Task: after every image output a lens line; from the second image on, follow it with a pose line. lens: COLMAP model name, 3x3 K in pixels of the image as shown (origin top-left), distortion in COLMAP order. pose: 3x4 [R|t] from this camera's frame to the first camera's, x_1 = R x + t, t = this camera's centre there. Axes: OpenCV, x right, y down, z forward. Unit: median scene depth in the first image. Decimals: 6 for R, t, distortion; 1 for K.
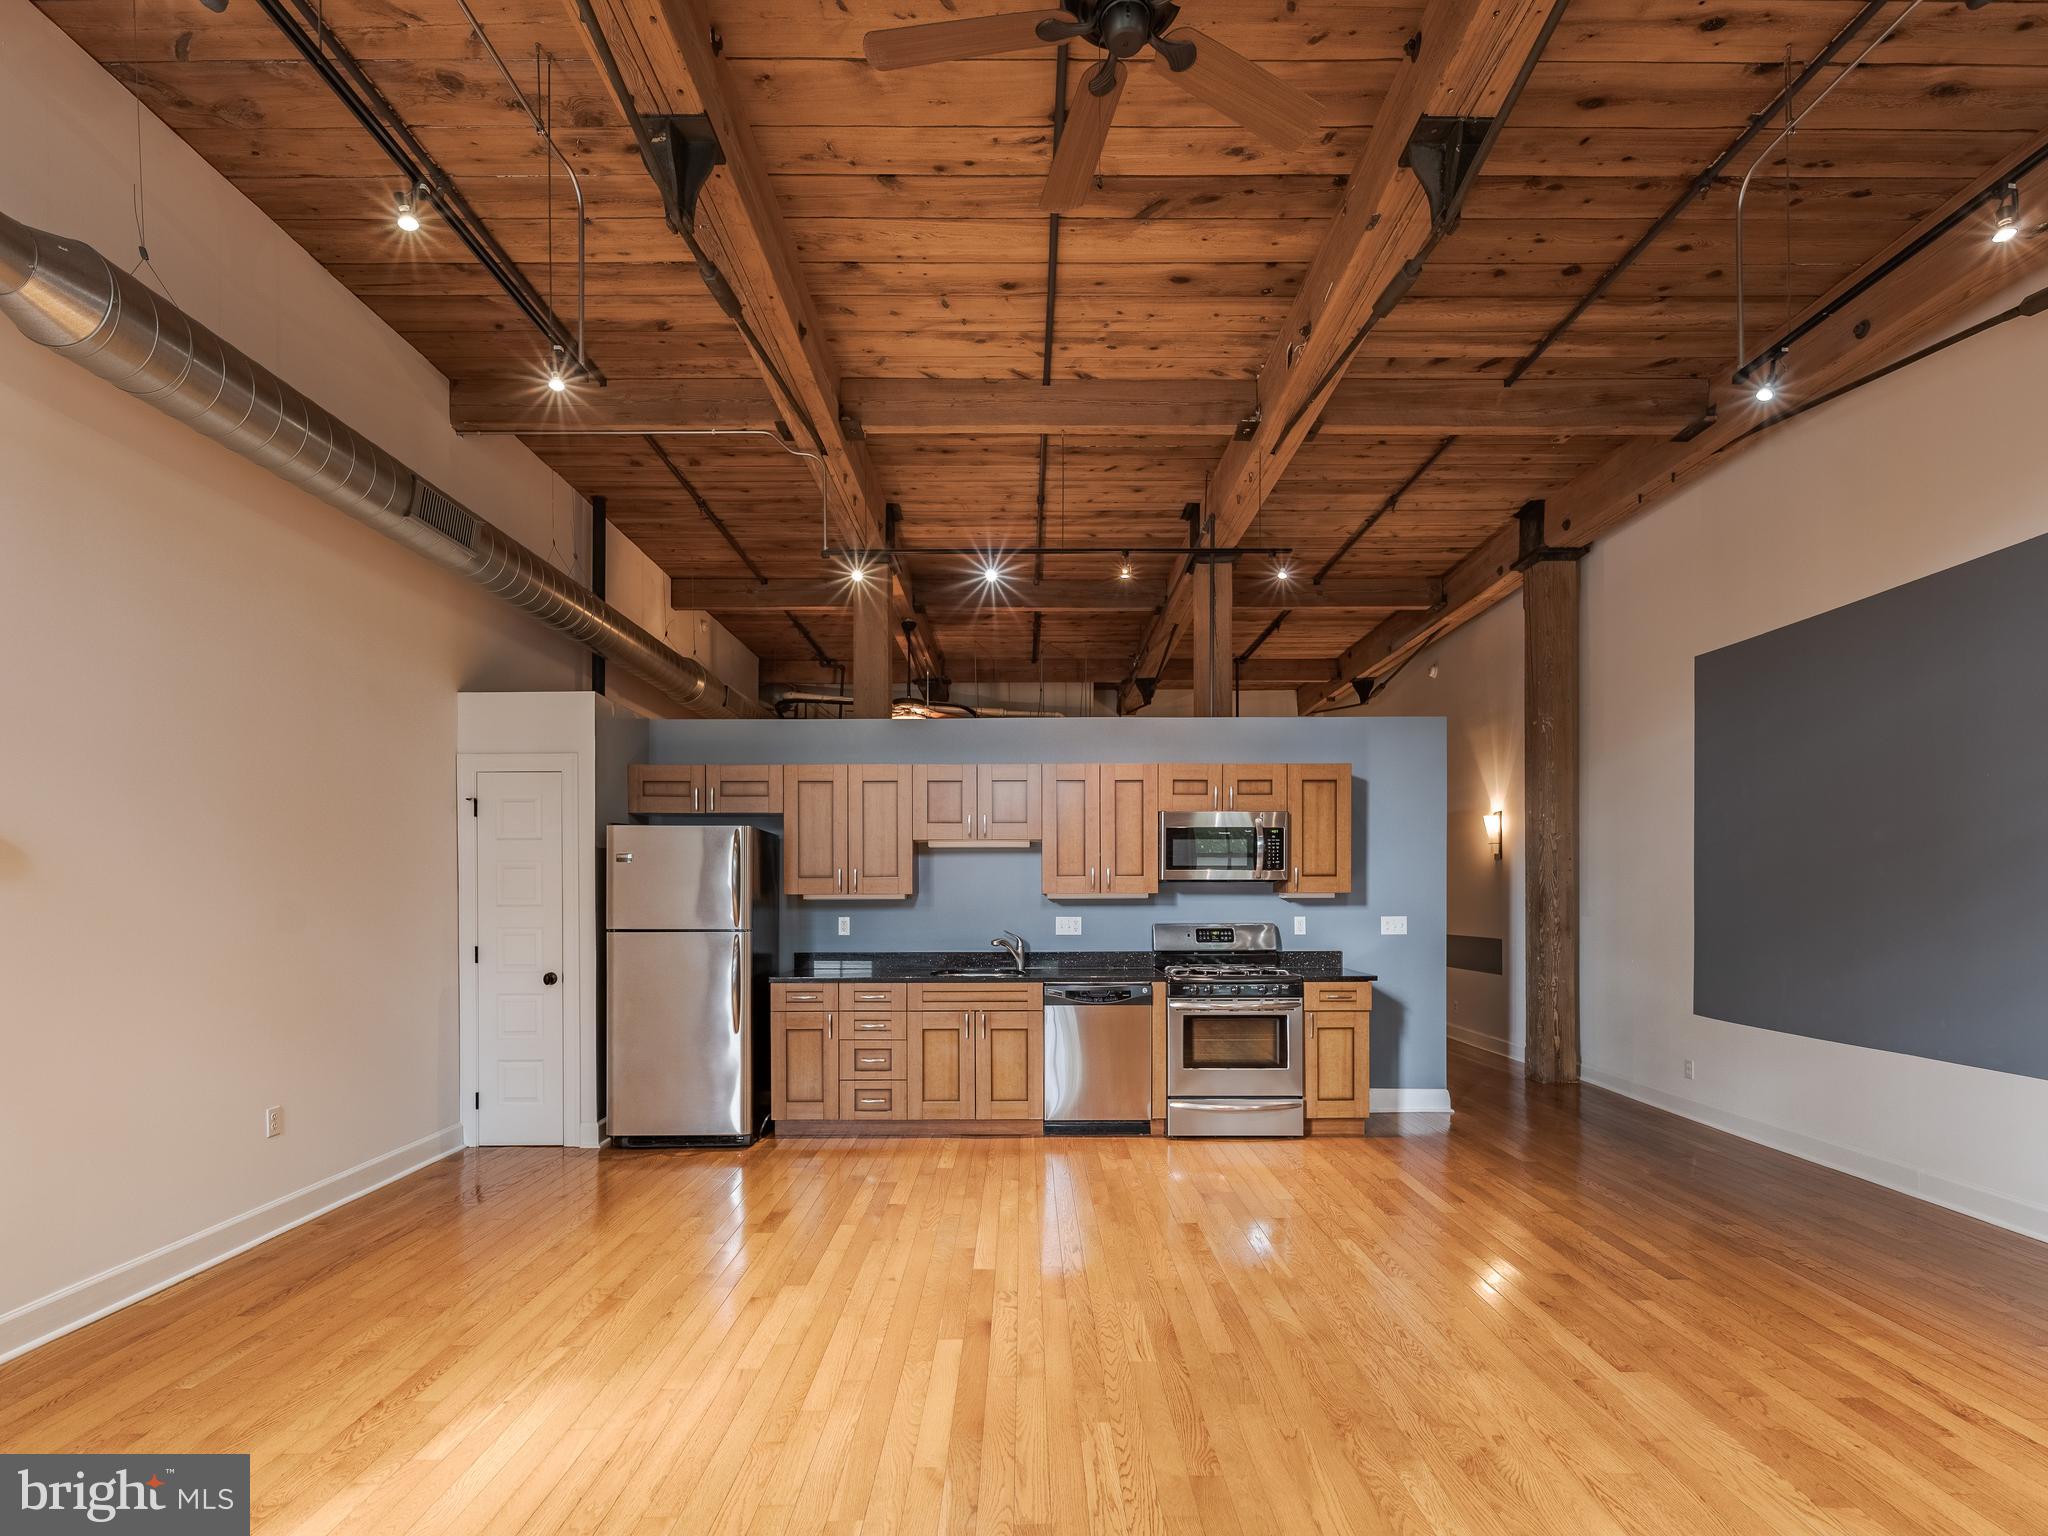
lens RADIAL K [[979.6, 0, 1025.9], [0, 979.6, 895.2], [0, 0, 1]] dist [0.001174, -0.002435]
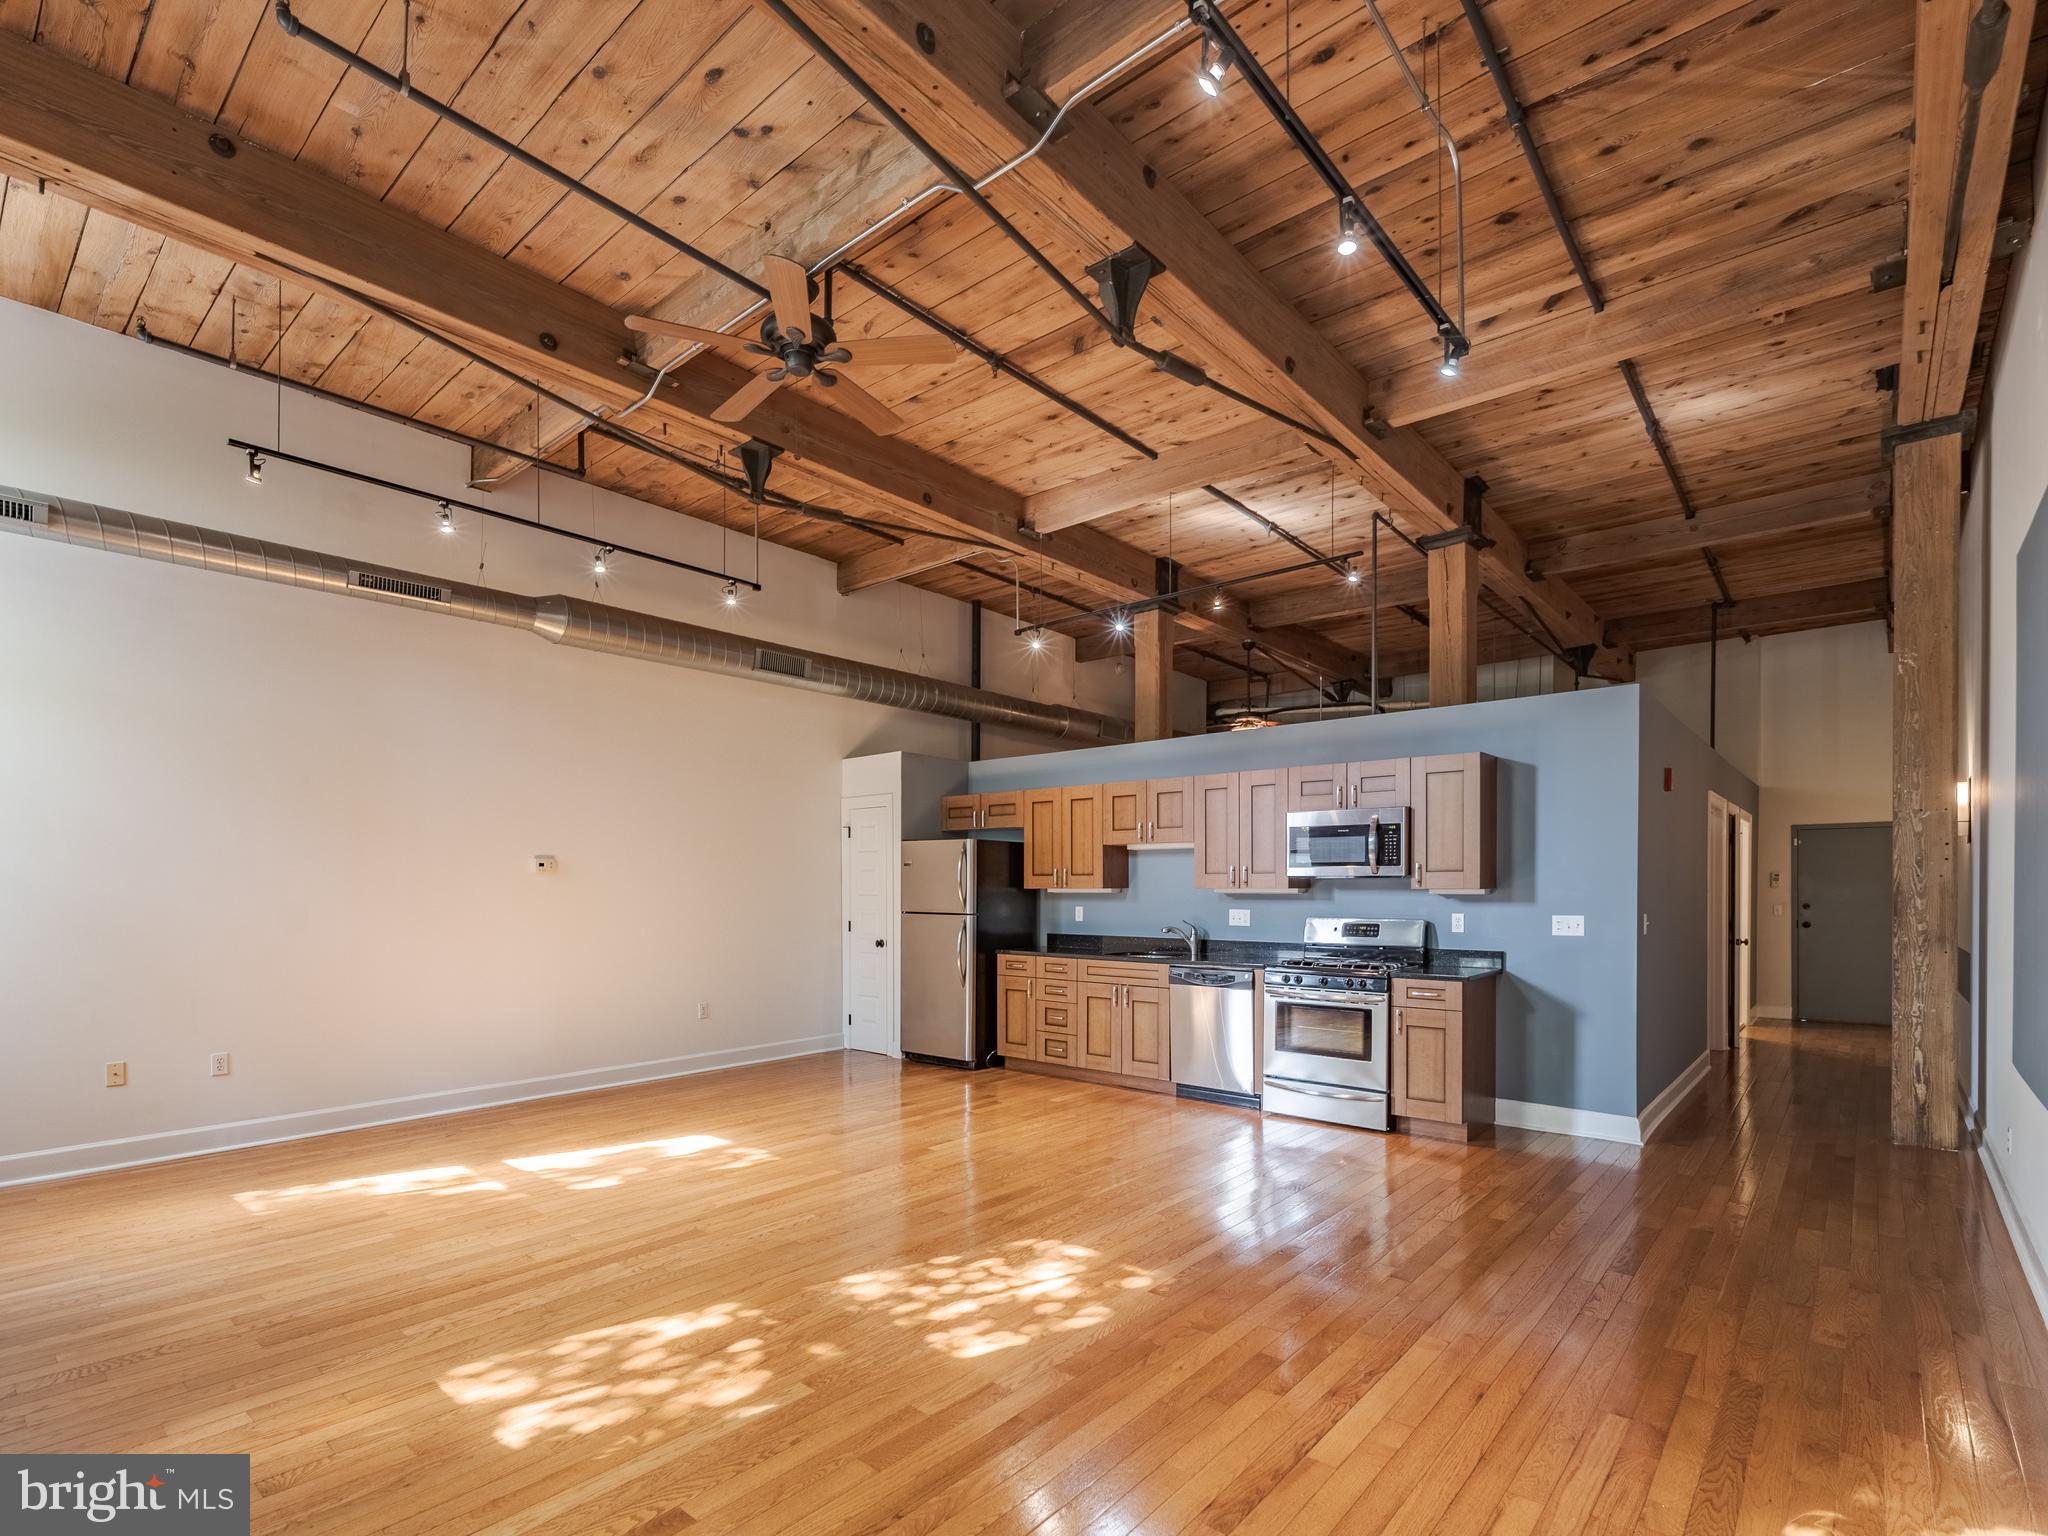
lens RADIAL K [[978.0, 0, 1026.1], [0, 978.0, 892.0], [0, 0, 1]] dist [0.000415, 0.000329]
pose [[0.758322, 0.005814, -0.651855, 0.647602], [-0.004197, 0.999983, 0.004036, -0.001534], [0.651867, -0.000325, 0.758333, 0.000360]]
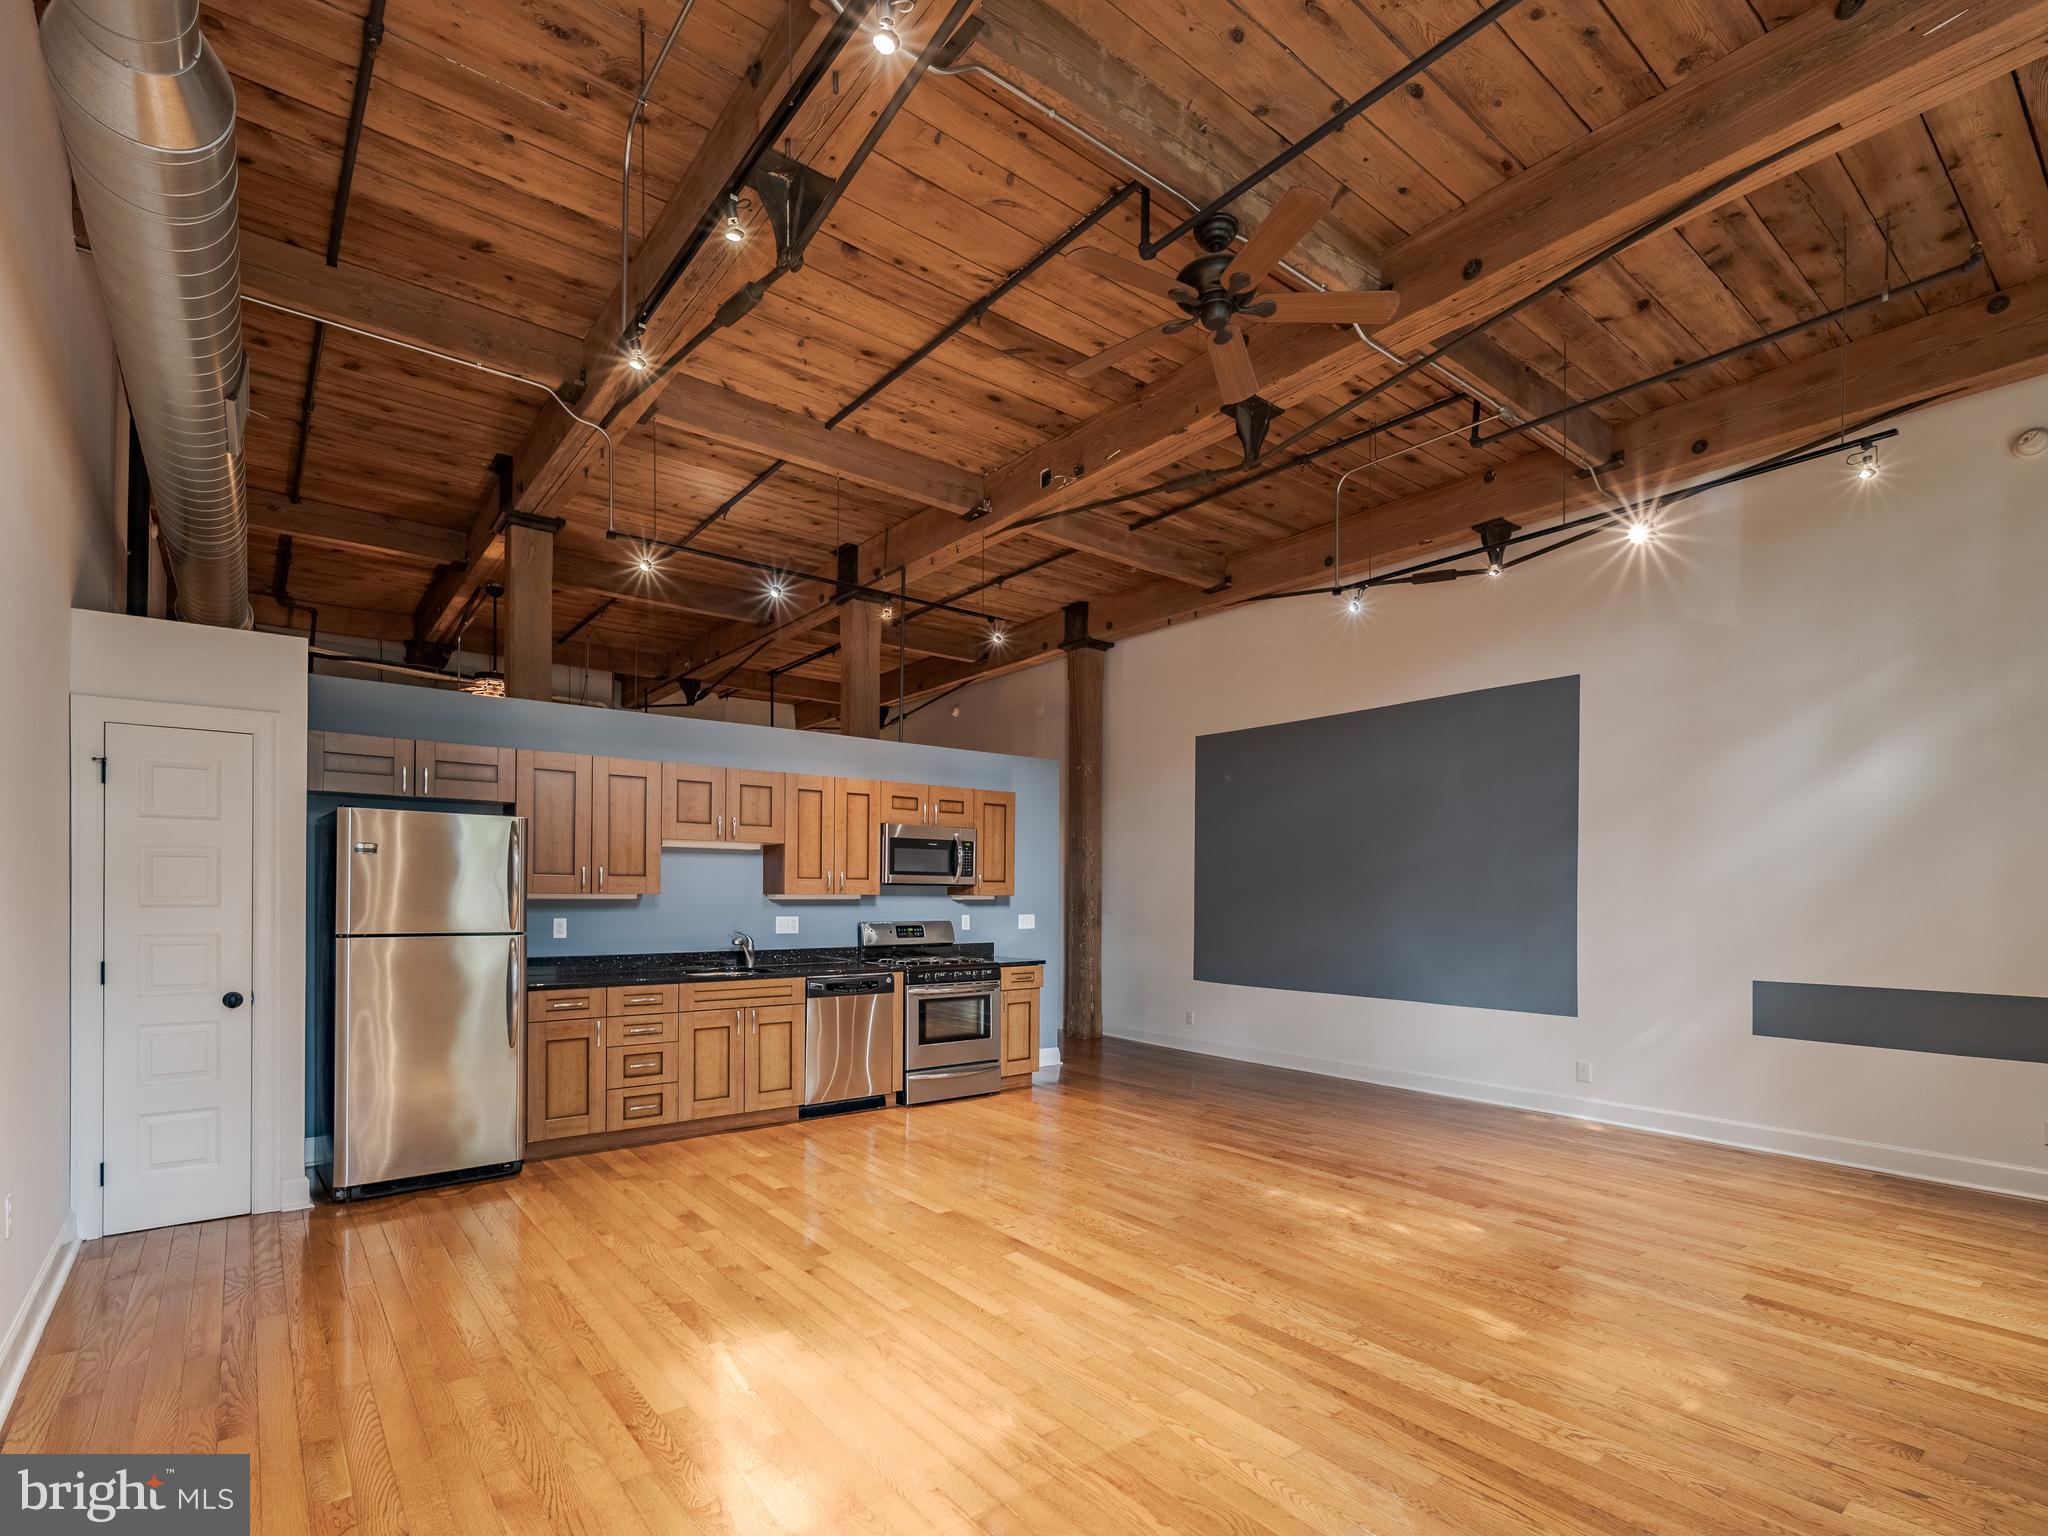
lens RADIAL K [[979.6, 0, 1025.9], [0, 979.6, 895.2], [0, 0, 1]] dist [0.001174, -0.002435]
pose [[0.784117, 0.007392, 0.620569, -0.460208], [-0.007458, 0.999969, -0.002487, -0.000149], [-0.620568, -0.002678, 0.784148, 0.005569]]
